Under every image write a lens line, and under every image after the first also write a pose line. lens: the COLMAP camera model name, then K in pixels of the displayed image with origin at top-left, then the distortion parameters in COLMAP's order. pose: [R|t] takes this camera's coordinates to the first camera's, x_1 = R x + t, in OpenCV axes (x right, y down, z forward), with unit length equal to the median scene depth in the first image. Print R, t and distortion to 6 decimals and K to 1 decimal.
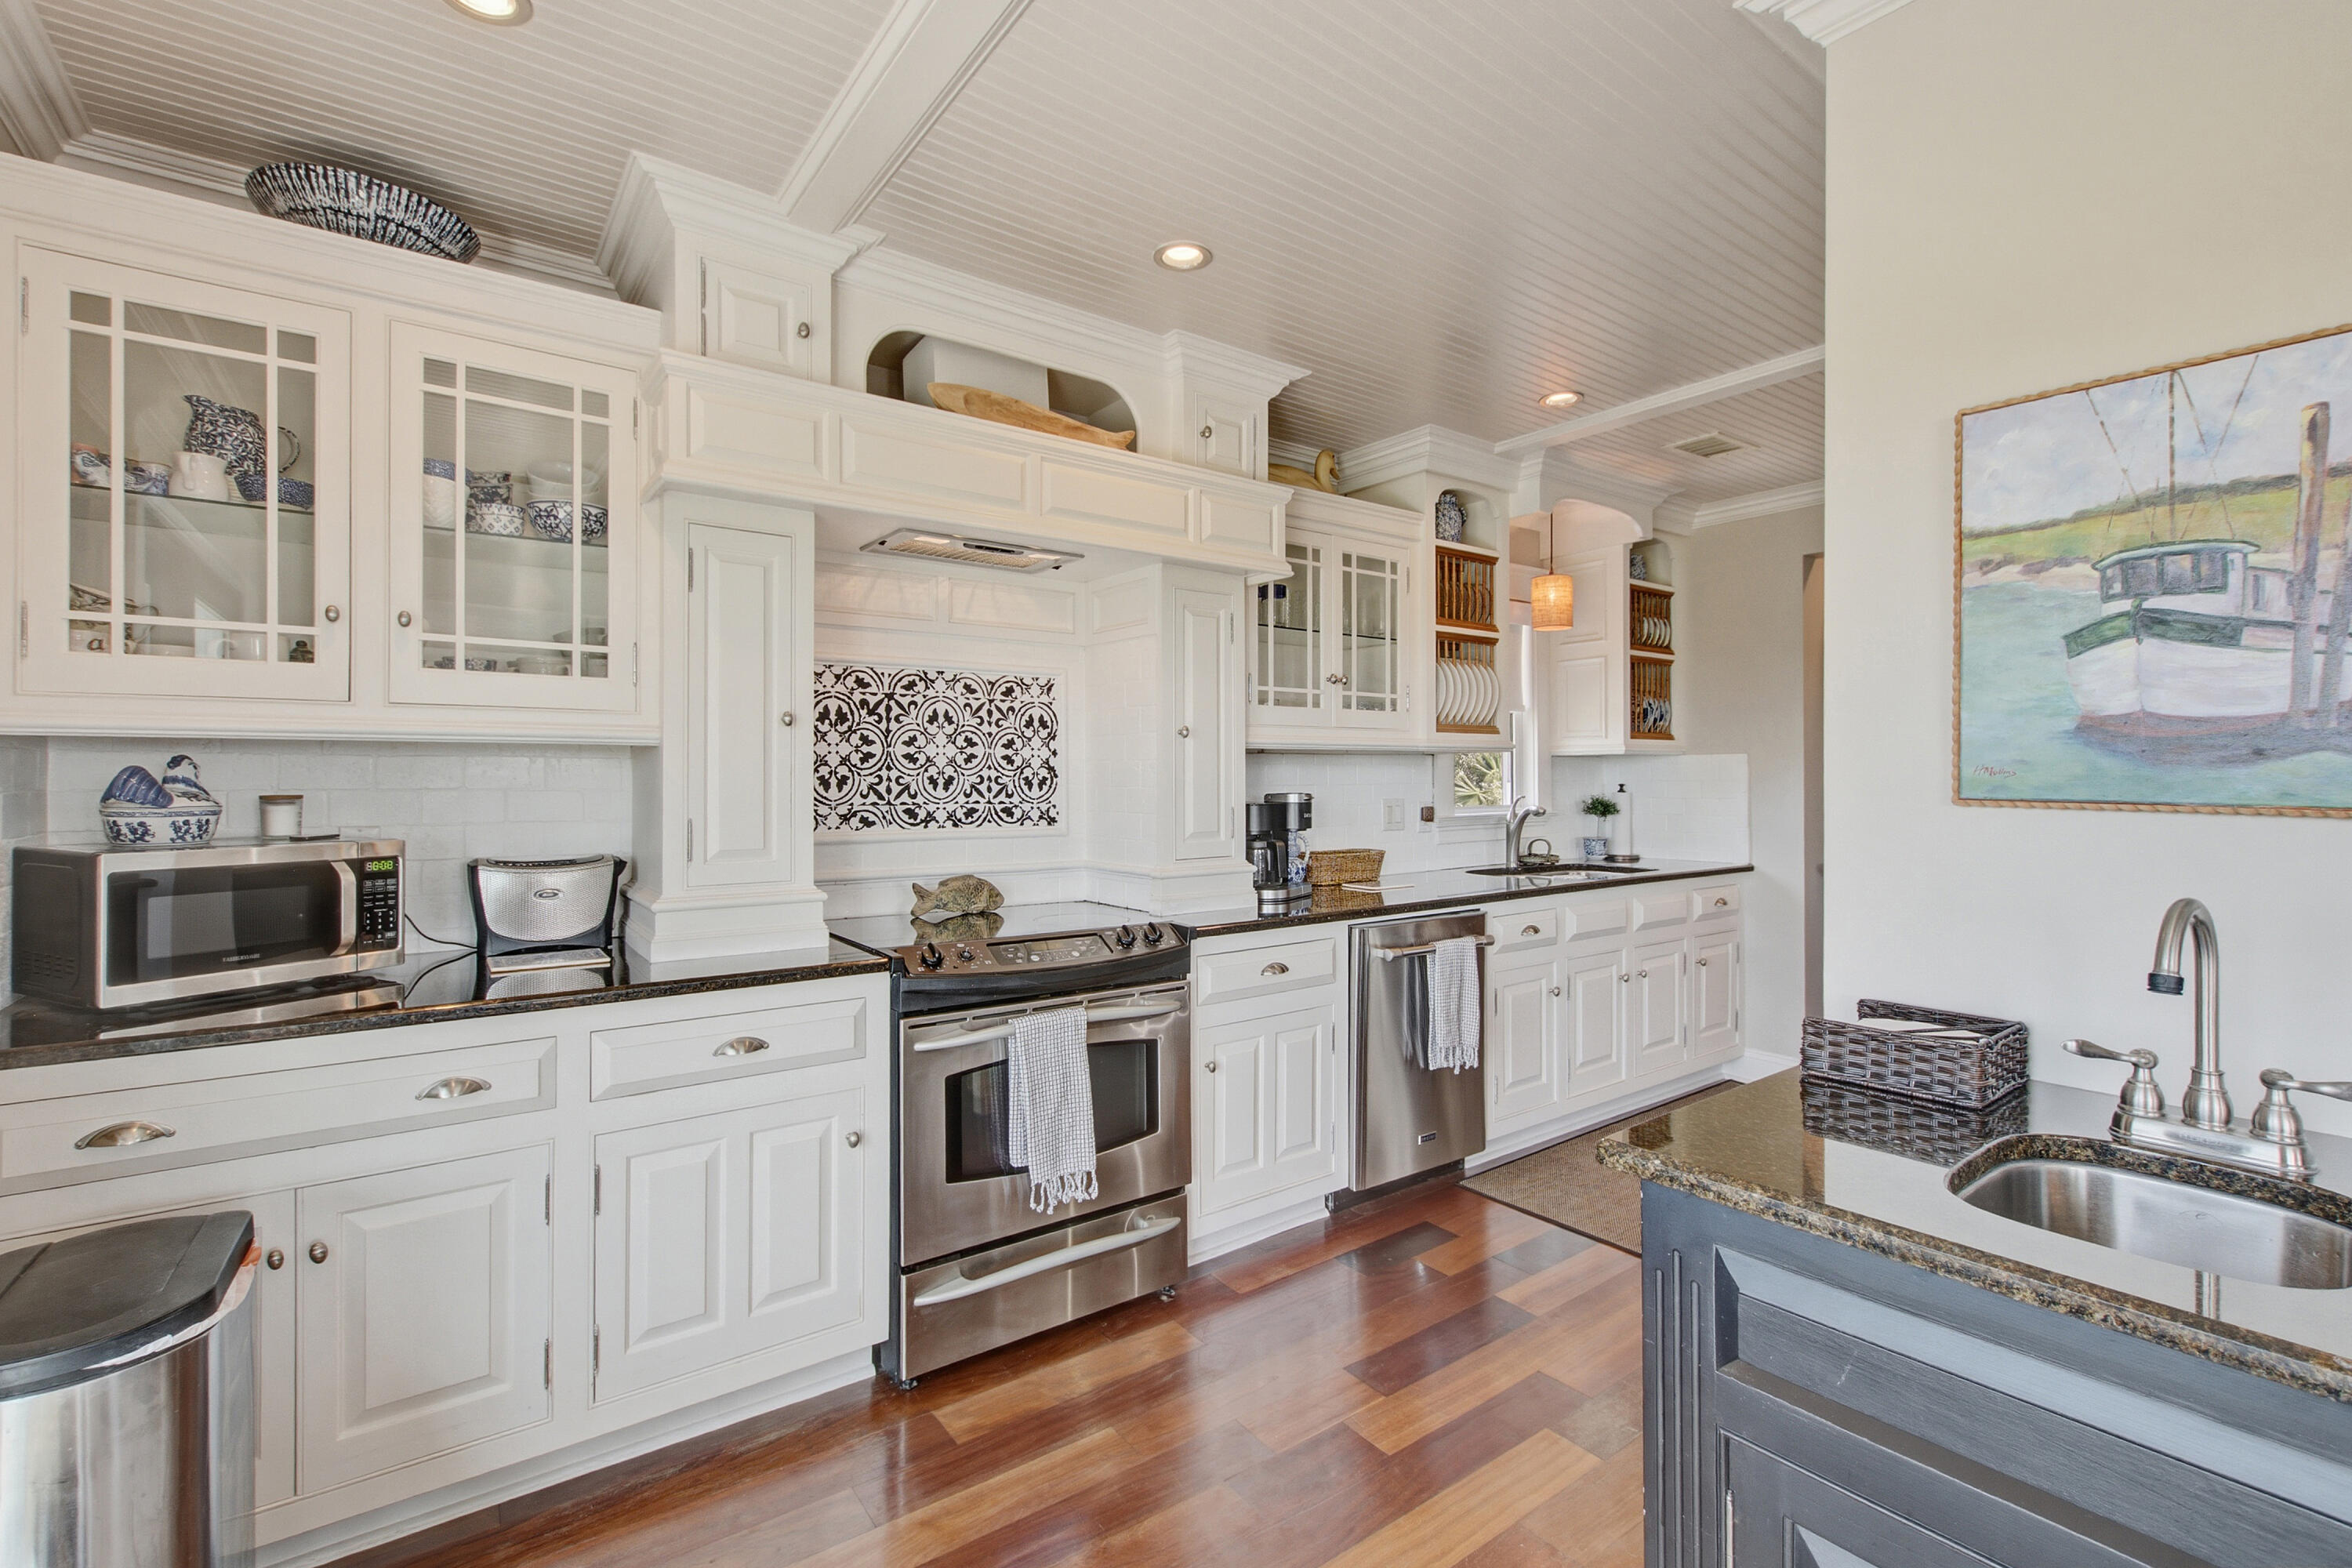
lens RADIAL K [[1036.5, 0, 1163.5], [0, 1036.5, 781.4], [0, 0, 1]] dist [0.000496, 0.000092]
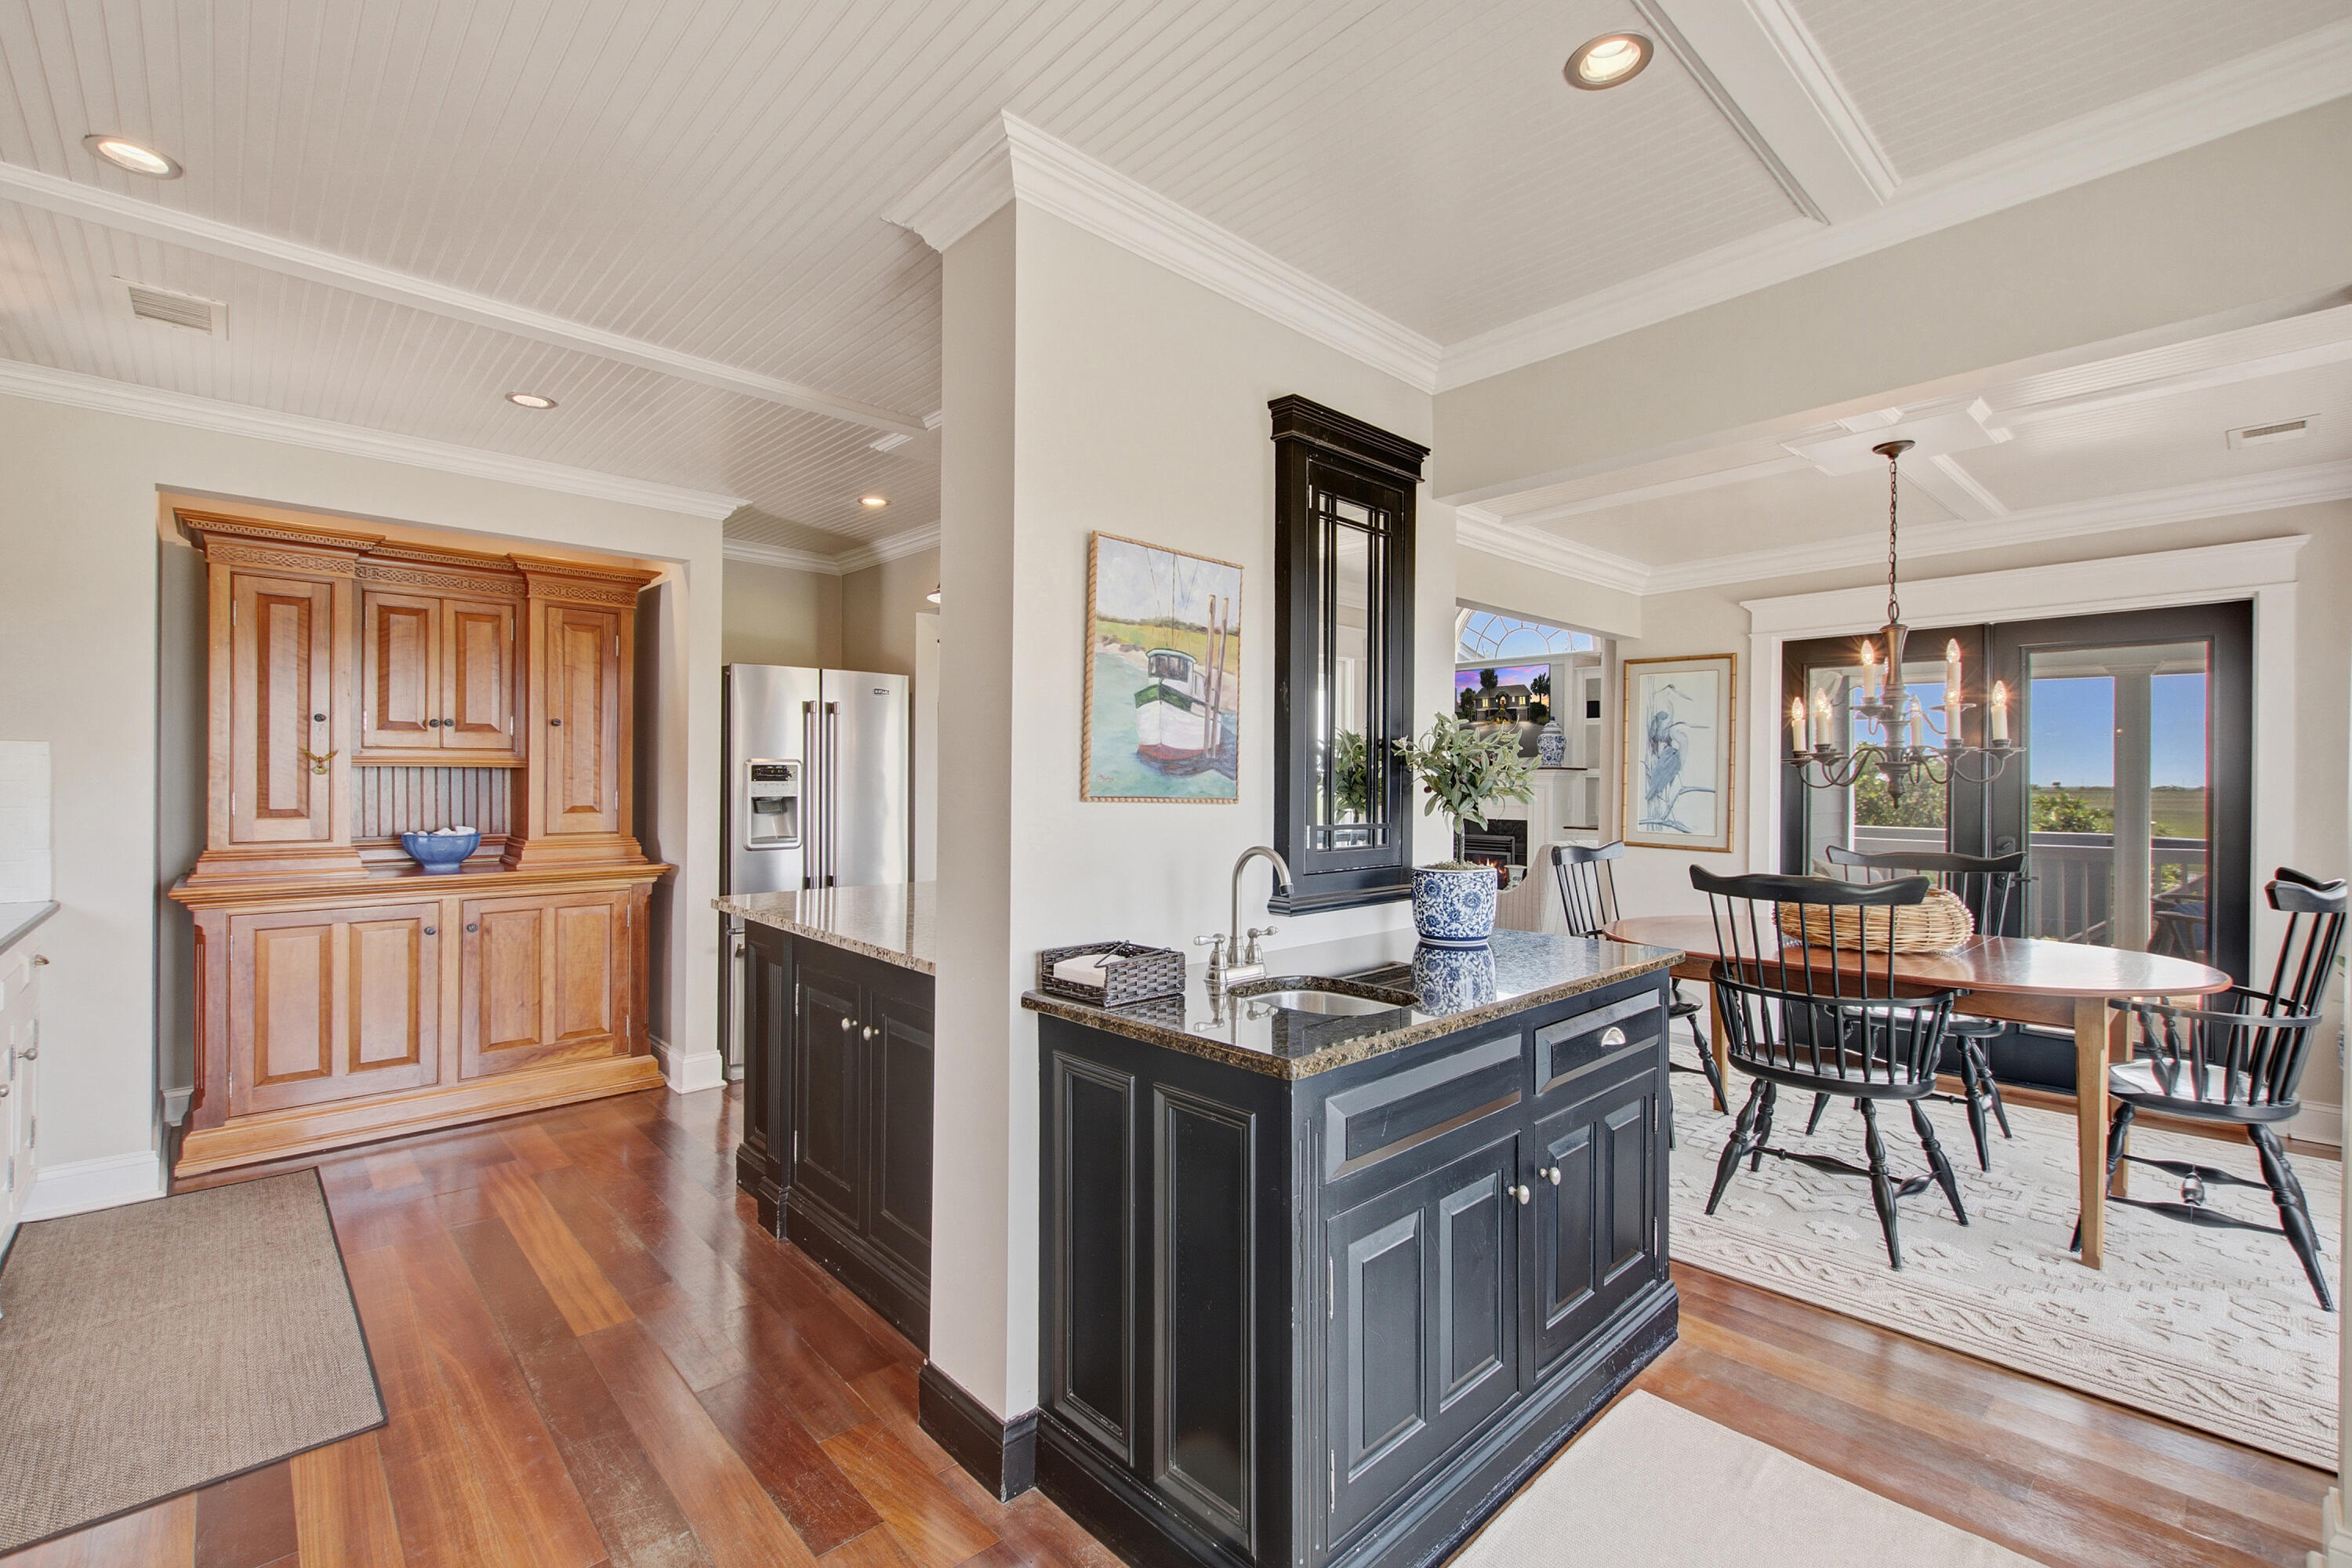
lens RADIAL K [[1034.7, 0, 1178.0], [0, 1034.7, 778.3], [0, 0, 1]] dist [-0.001839, -0.000427]
pose [[-0.105169, 0.004194, 0.994446, -0.347581], [-0.001719, 0.999989, -0.004399, -0.001350], [-0.994453, -0.002172, -0.105161, 0.523541]]
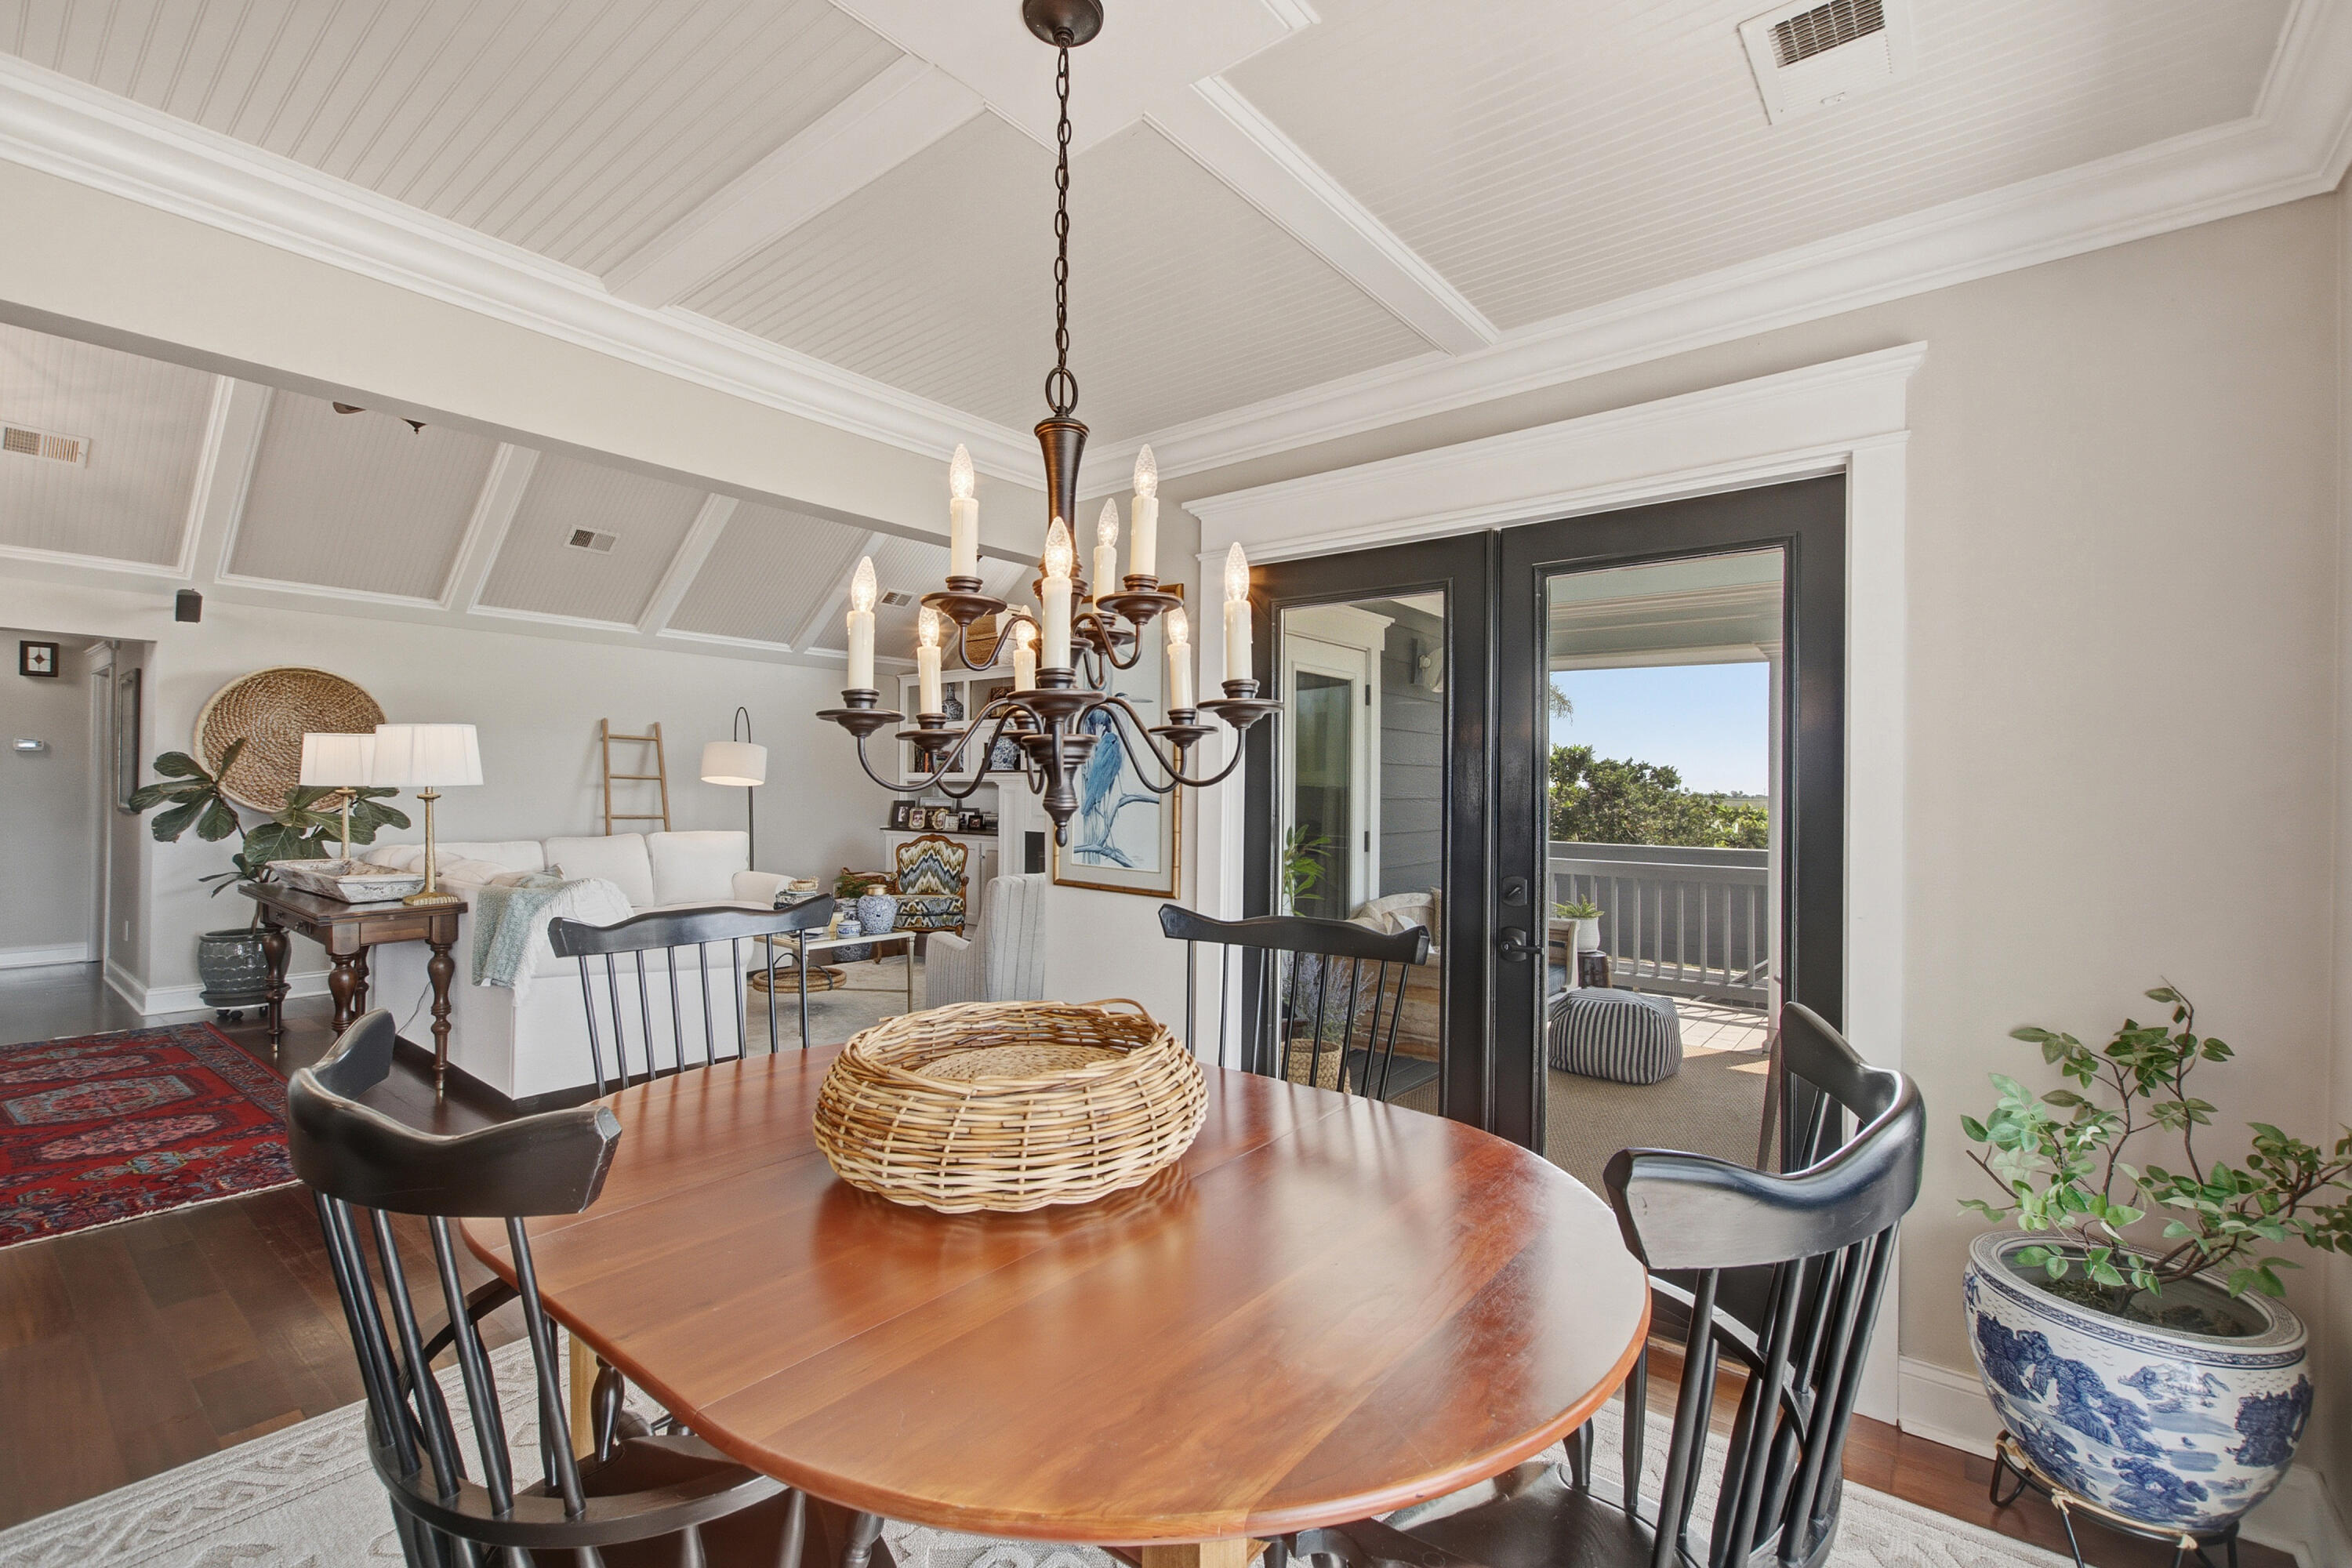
lens RADIAL K [[1028.1, 0, 1180.5], [0, 1028.1, 784.6], [0, 0, 1]] dist [-0.002299, -0.000671]
pose [[-0.266476, 0.004465, 0.963831, 0.264561], [-0.005641, 0.999965, -0.006192, -0.000626], [-0.963825, -0.007087, -0.266441, -0.402540]]
